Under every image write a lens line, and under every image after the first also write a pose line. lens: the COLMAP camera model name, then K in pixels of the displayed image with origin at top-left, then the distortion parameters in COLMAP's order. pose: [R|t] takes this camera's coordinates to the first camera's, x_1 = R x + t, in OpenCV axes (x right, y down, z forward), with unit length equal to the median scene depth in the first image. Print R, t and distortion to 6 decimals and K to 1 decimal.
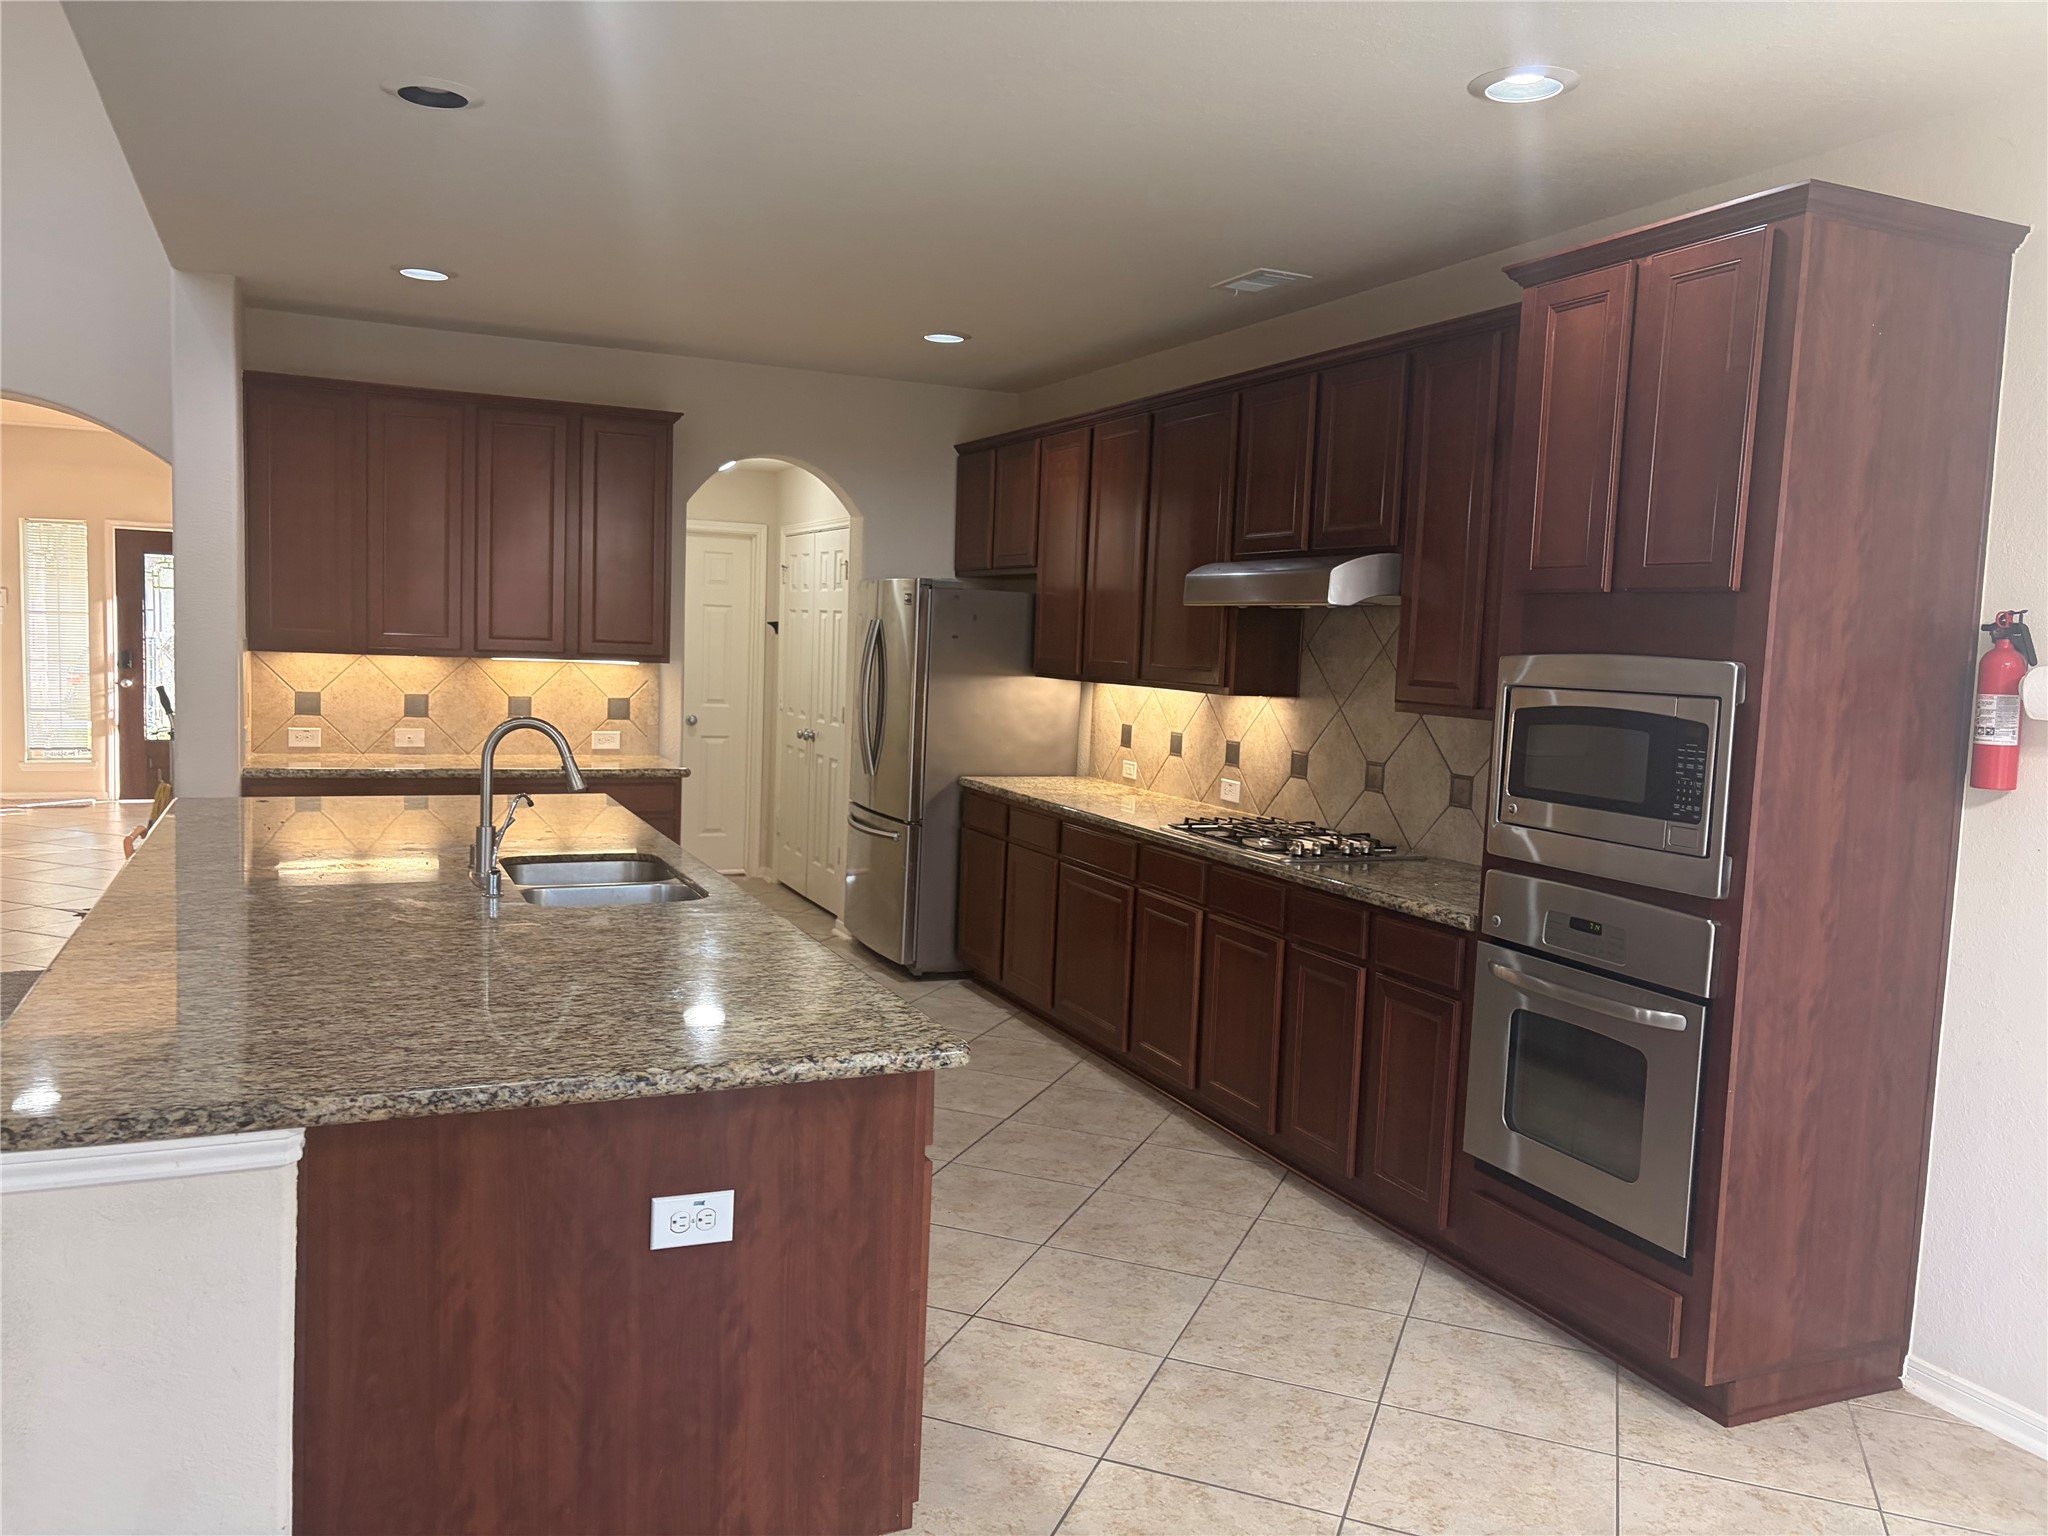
lens RADIAL K [[1539.2, 0, 1024.0], [0, 1539.2, 768.0], [0, 0, 1]] dist [0.004975, 0.001743]
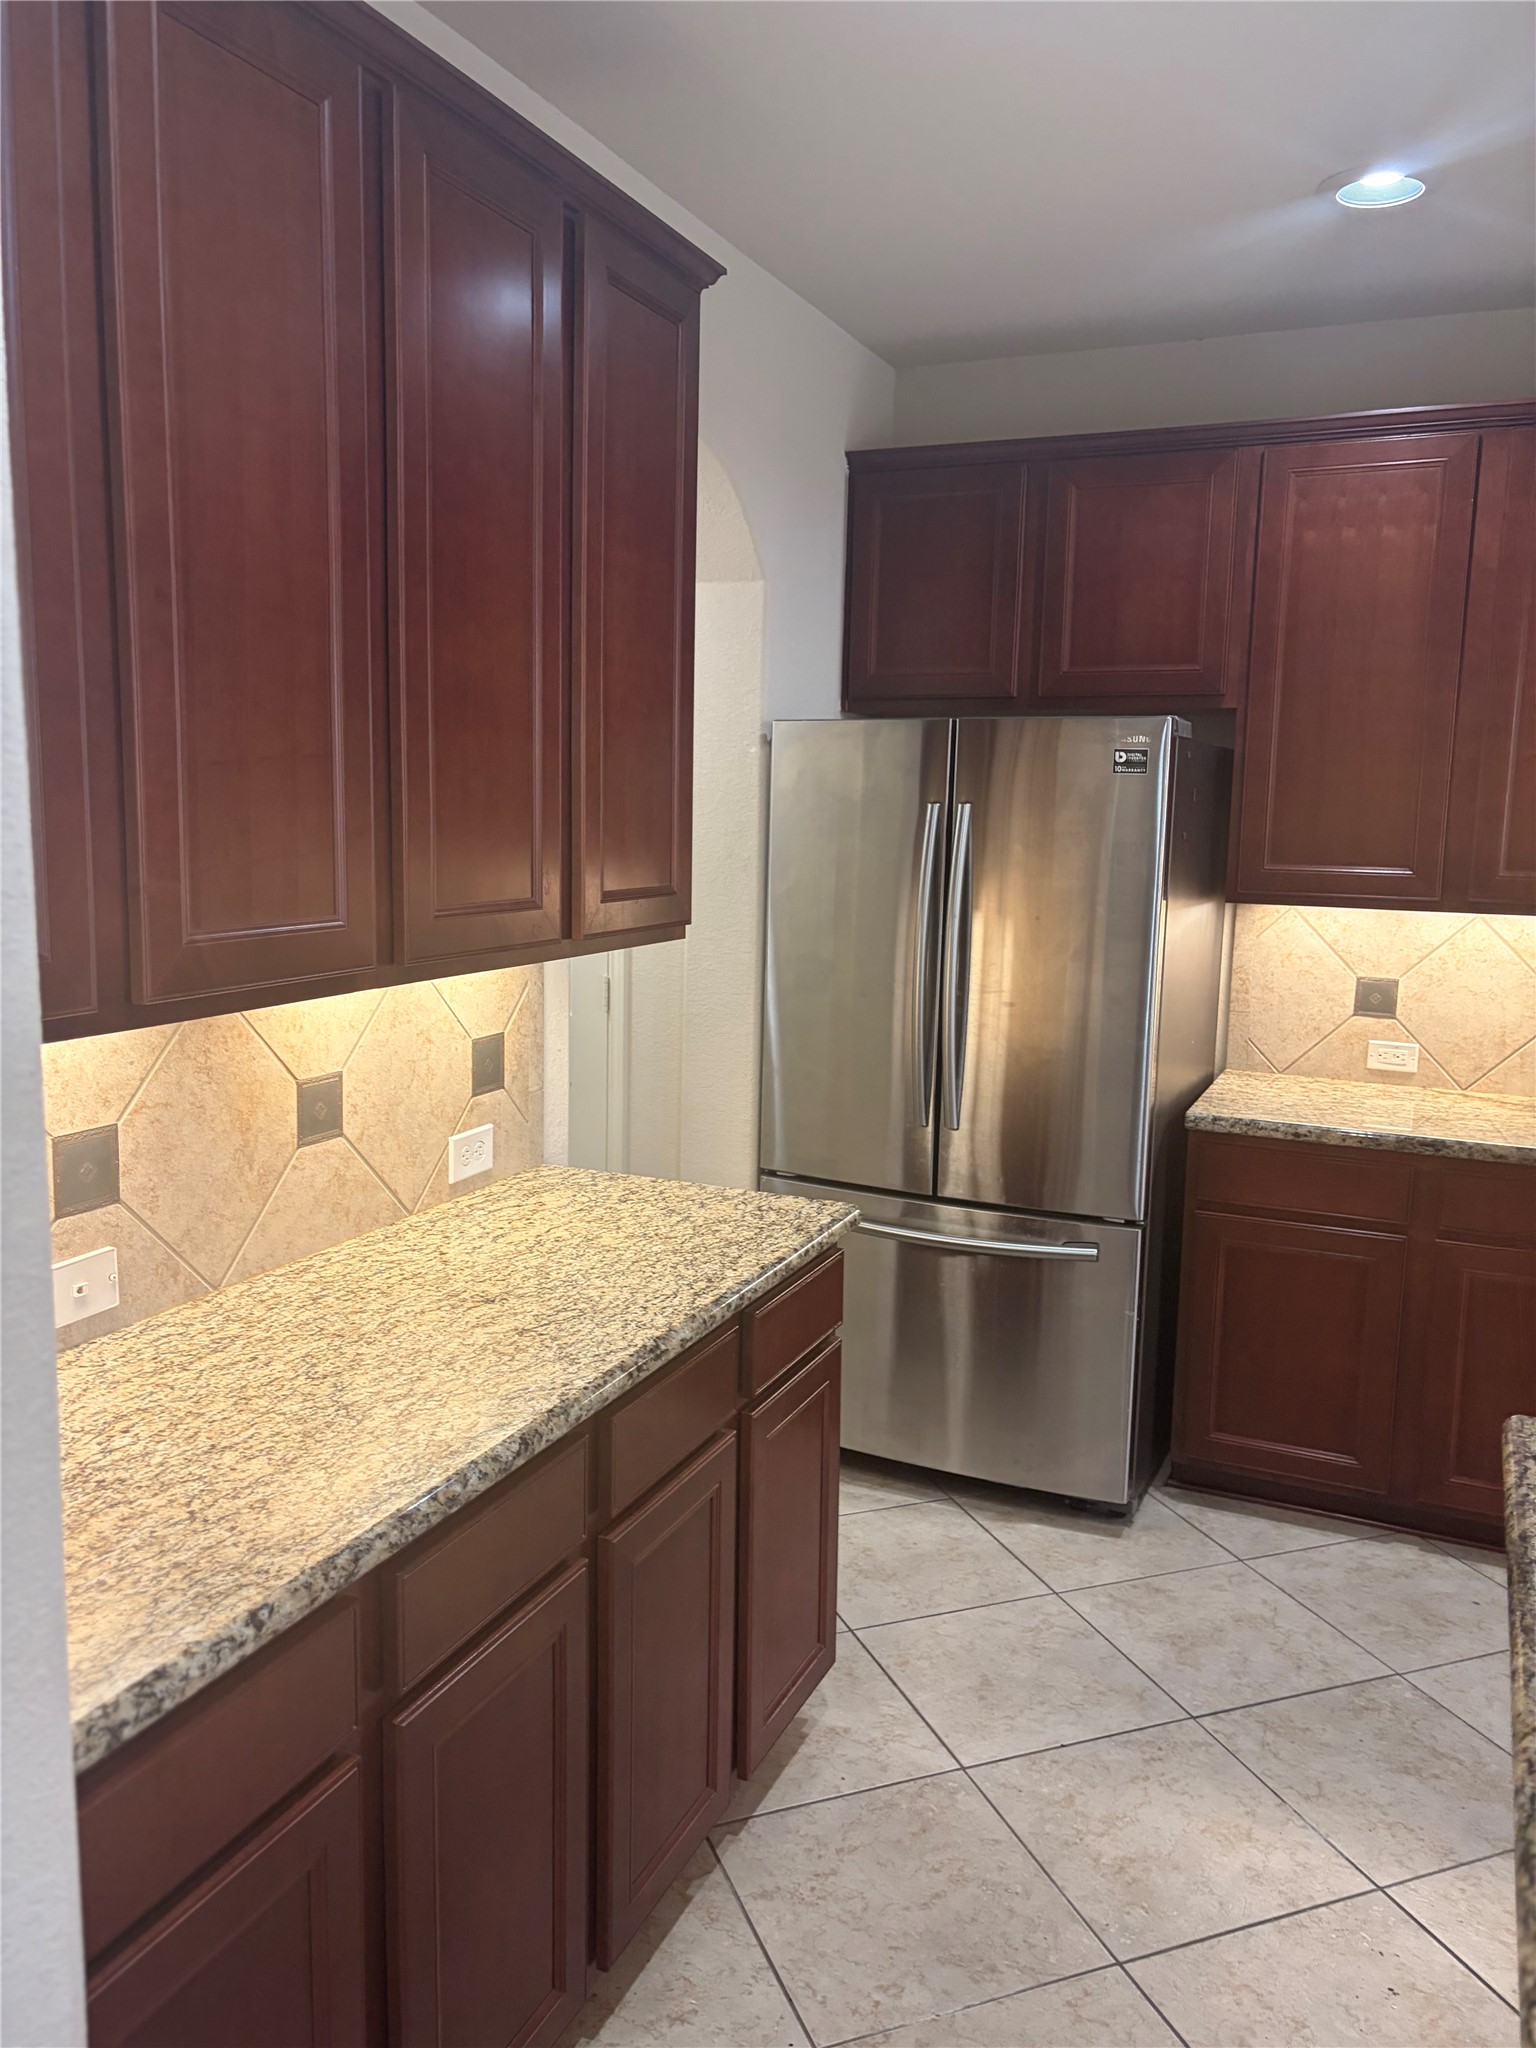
lens RADIAL K [[1539.2, 0, 768.0], [0, 1539.2, 1024.0], [0, 0, 1]] dist [0.004975, 0.001743]
pose [[0.769699, -0.120640, 0.626905, -0.469235], [0.071871, 0.992115, 0.102679, -0.086686], [-0.634349, -0.033975, 0.772300, 0.701039]]
